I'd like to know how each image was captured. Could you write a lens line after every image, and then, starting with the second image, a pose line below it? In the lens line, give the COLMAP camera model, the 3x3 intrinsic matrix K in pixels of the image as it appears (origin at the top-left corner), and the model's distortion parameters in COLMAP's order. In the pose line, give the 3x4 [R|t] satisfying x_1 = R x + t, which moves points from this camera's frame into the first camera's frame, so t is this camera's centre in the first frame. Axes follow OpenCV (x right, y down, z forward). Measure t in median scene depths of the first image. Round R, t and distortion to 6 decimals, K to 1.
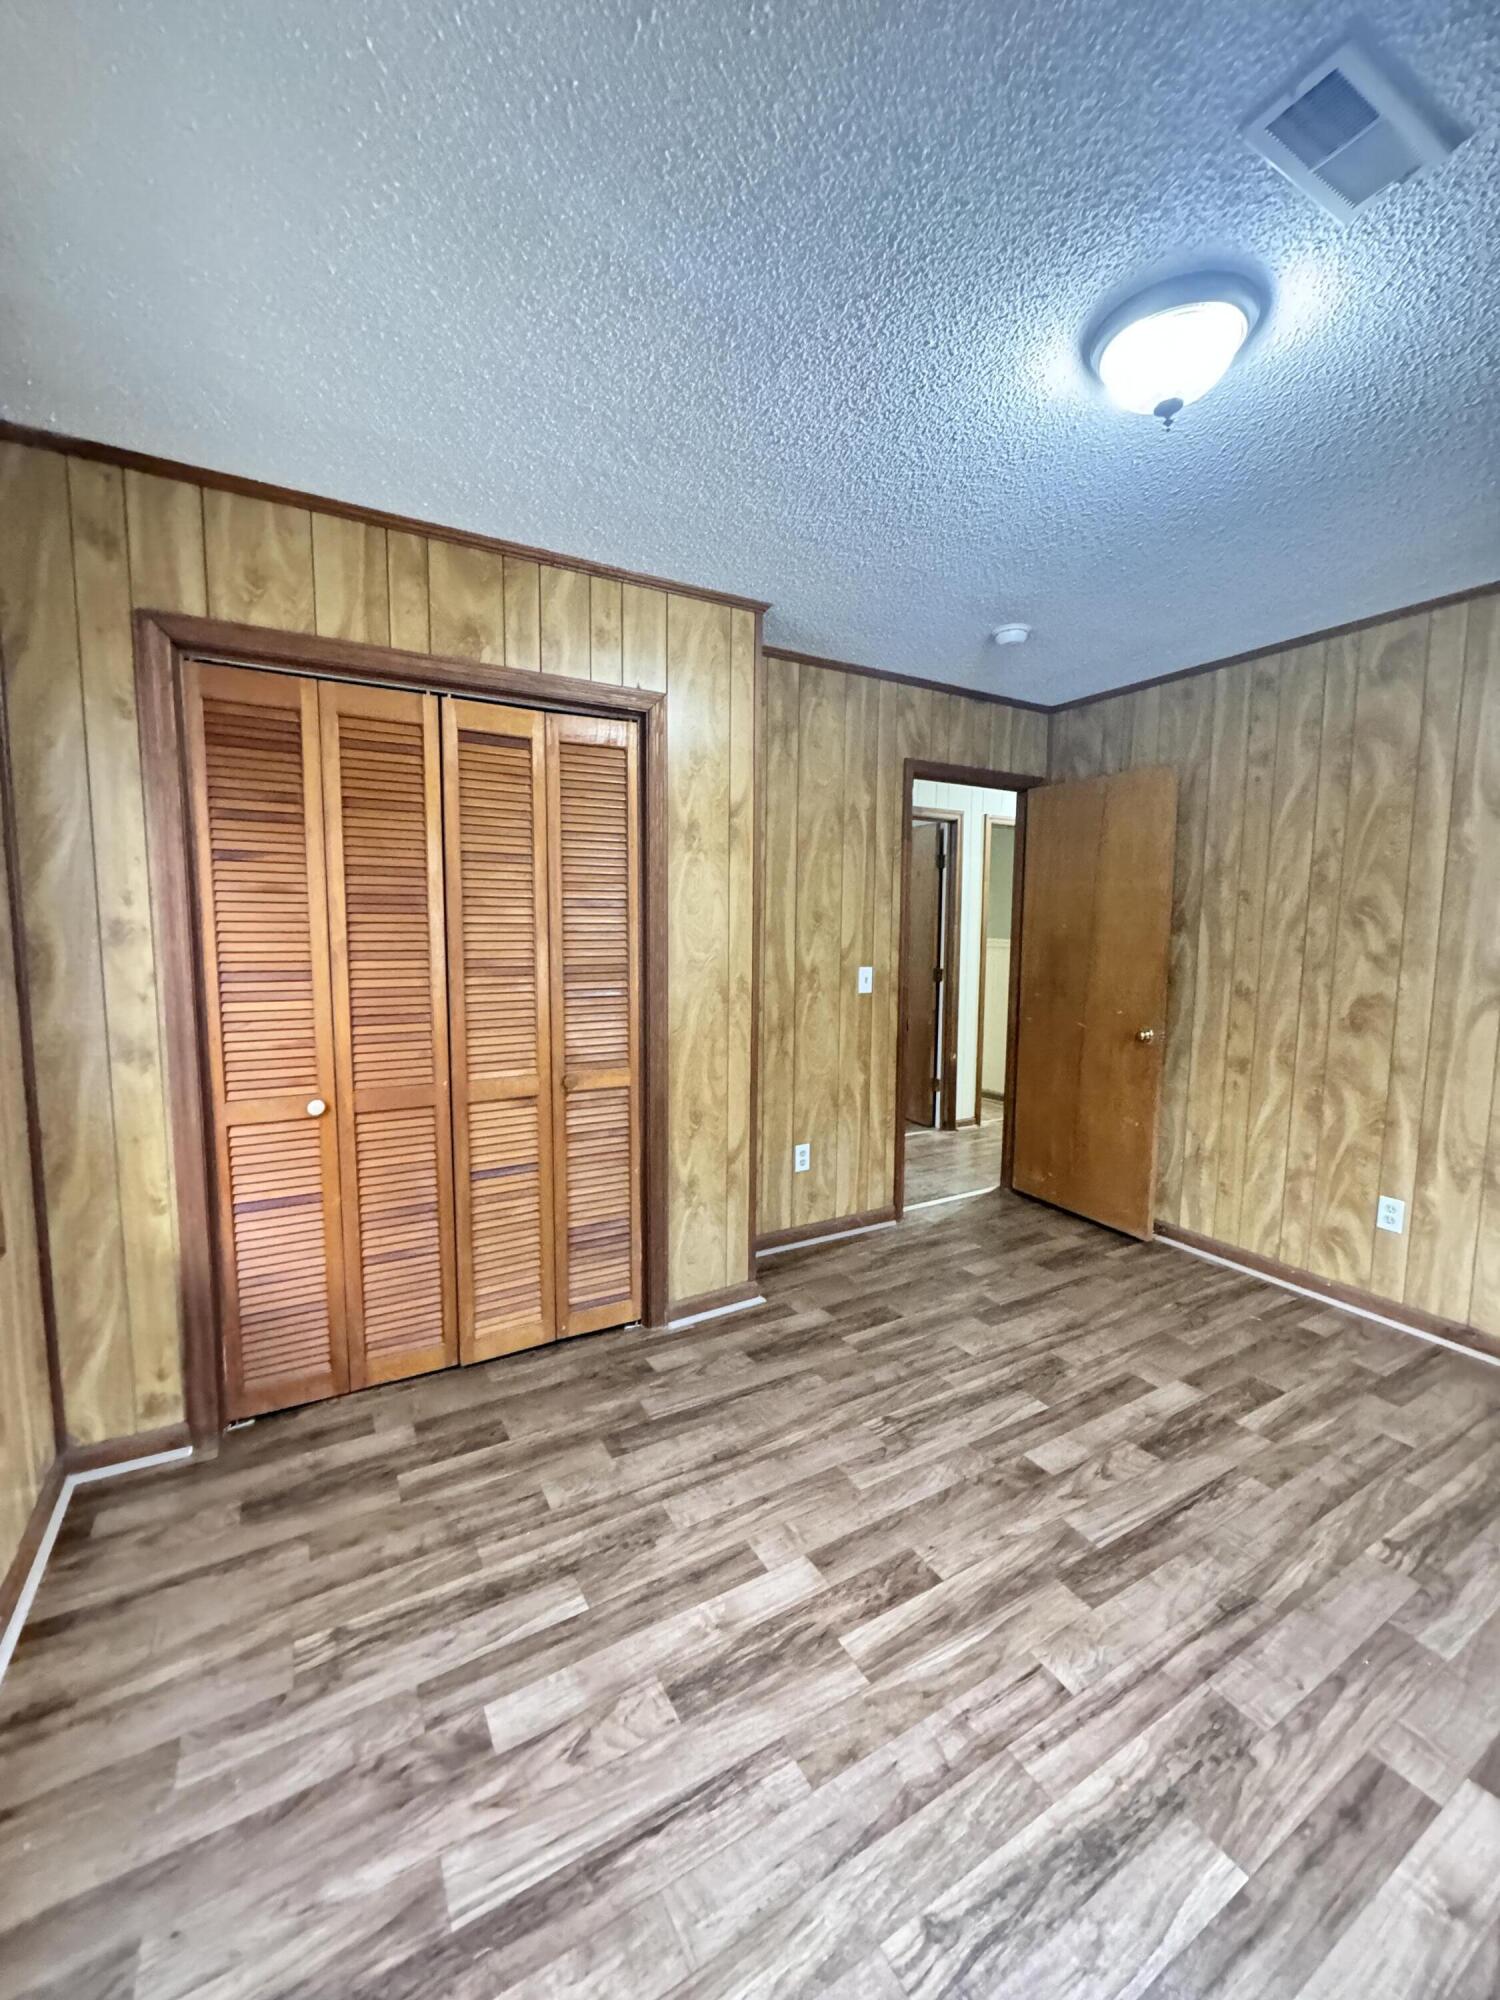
lens RADIAL K [[792.8, 0, 749.2], [0, 792.8, 1023.3], [0, 0, 1]] dist [-0.007811, 0.000542]
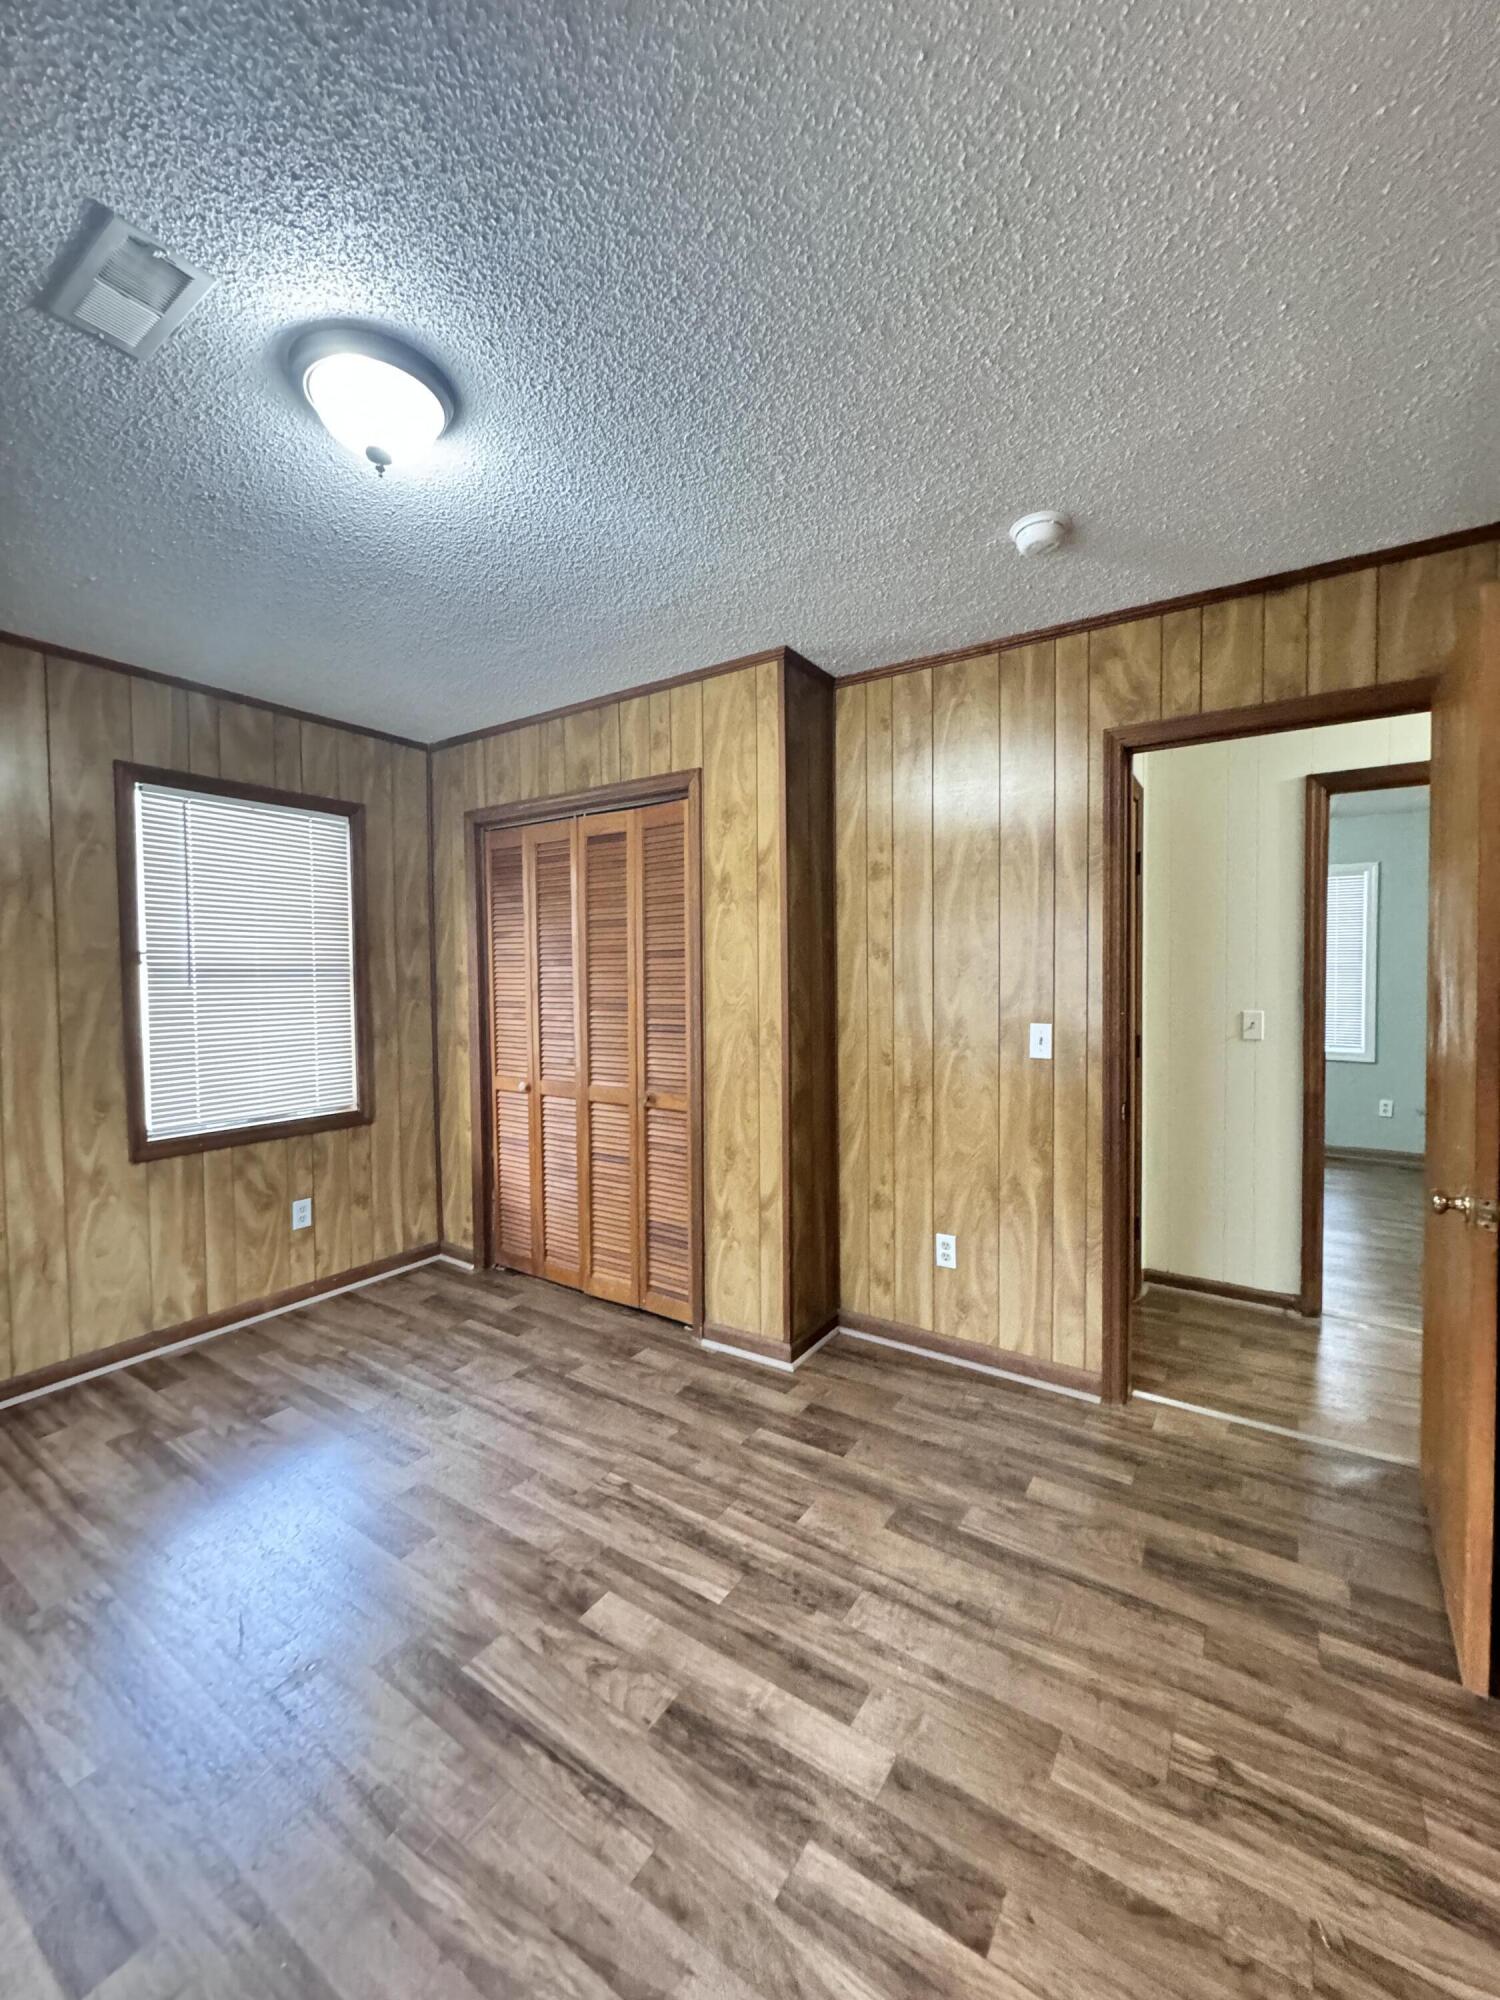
lens RADIAL K [[795.3, 0, 751.0], [0, 795.3, 997.4], [0, 0, 1]] dist [-0.001326, 0.000322]
pose [[0.445337, 0.015981, -0.895221, 0.808107], [-0.101559, 0.994290, -0.032772, -0.048810], [0.889585, 0.105512, 0.444417, 0.494877]]
